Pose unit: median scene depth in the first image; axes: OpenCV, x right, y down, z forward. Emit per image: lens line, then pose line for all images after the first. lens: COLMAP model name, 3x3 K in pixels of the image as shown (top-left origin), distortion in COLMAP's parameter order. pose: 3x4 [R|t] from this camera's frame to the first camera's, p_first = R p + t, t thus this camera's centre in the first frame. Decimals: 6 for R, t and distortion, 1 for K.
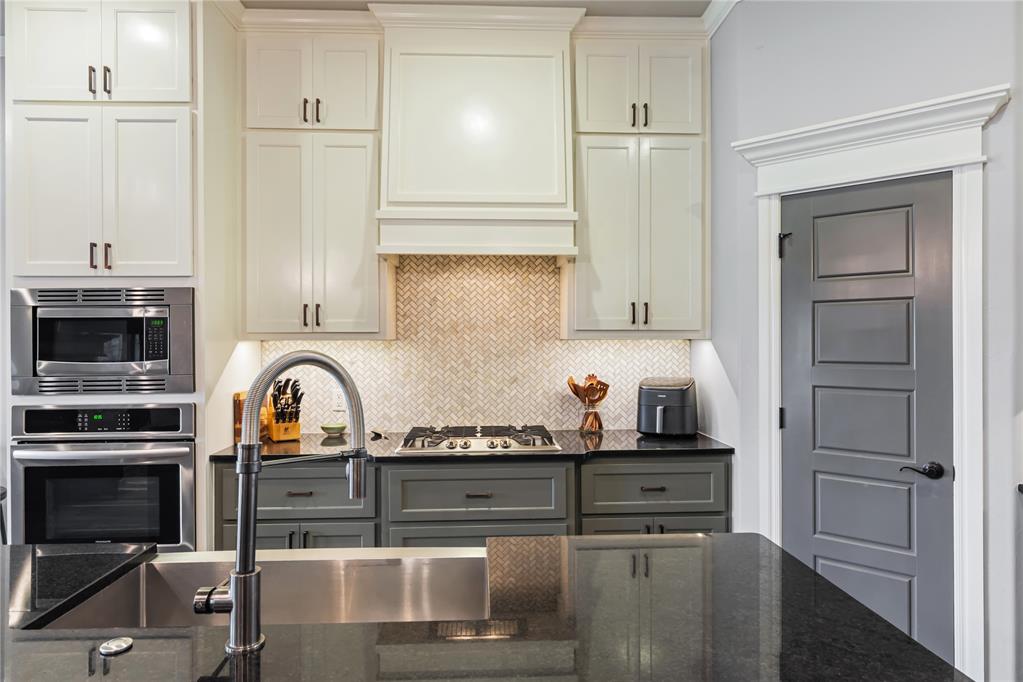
lens RADIAL K [[617.1, 0, 509.7], [0, 617.1, 339.5], [0, 0, 1]] dist [0.000341, 0.000586]
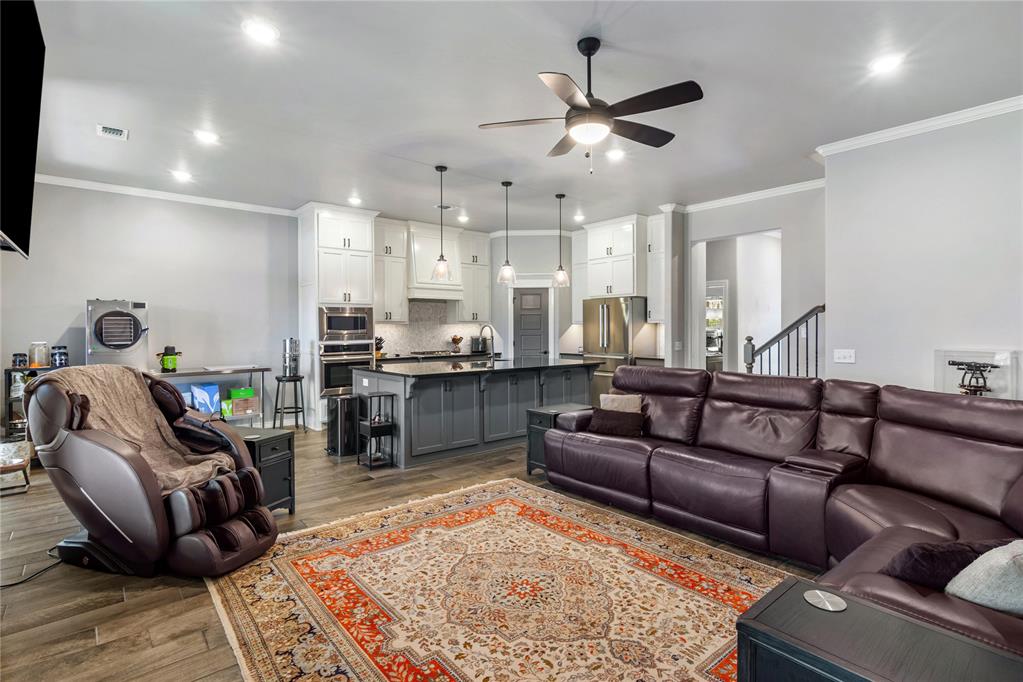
lens RADIAL K [[504.8, 0, 511.4], [0, 504.8, 334.4], [0, 0, 1]] dist [0.002648, 0.000639]
pose [[0.795379, -0.008904, 0.606047, -1.481829], [0.001326, 0.999915, 0.012951, 0.024081], [-0.606111, -0.009498, 0.795324, -1.518321]]
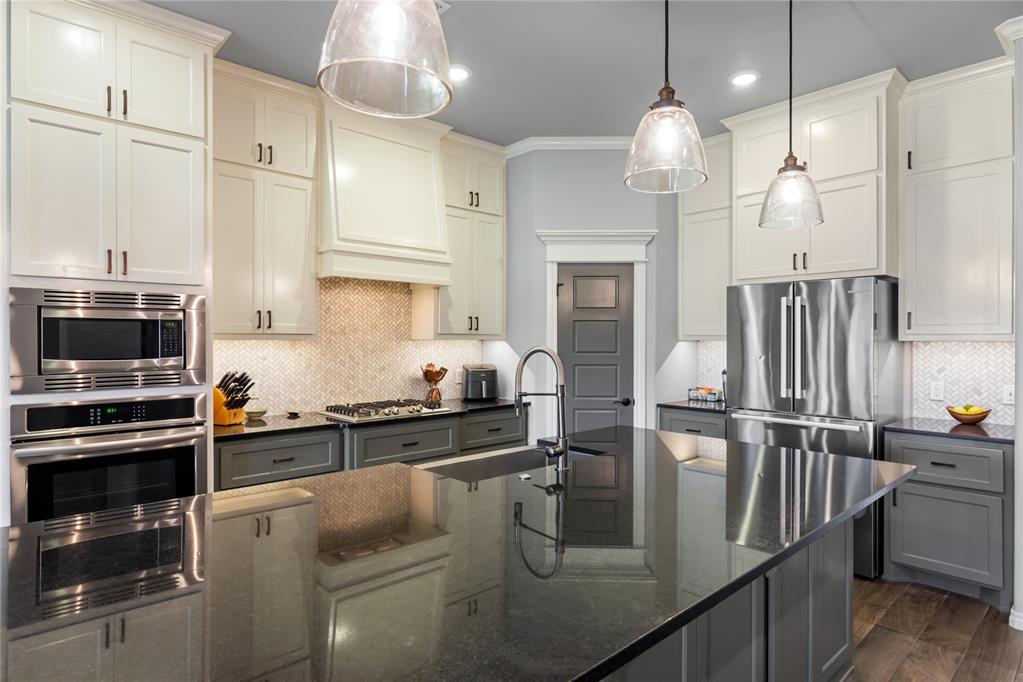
lens RADIAL K [[563.4, 0, 511.5], [0, 563.4, 341.0], [0, 0, 1]] dist [-0.004909, -0.001134]
pose [[0.764865, 0.001513, 0.644189, -0.720349], [-0.003598, 0.999992, 0.001923, -0.000656], [-0.644181, -0.003788, 0.764864, -0.194949]]
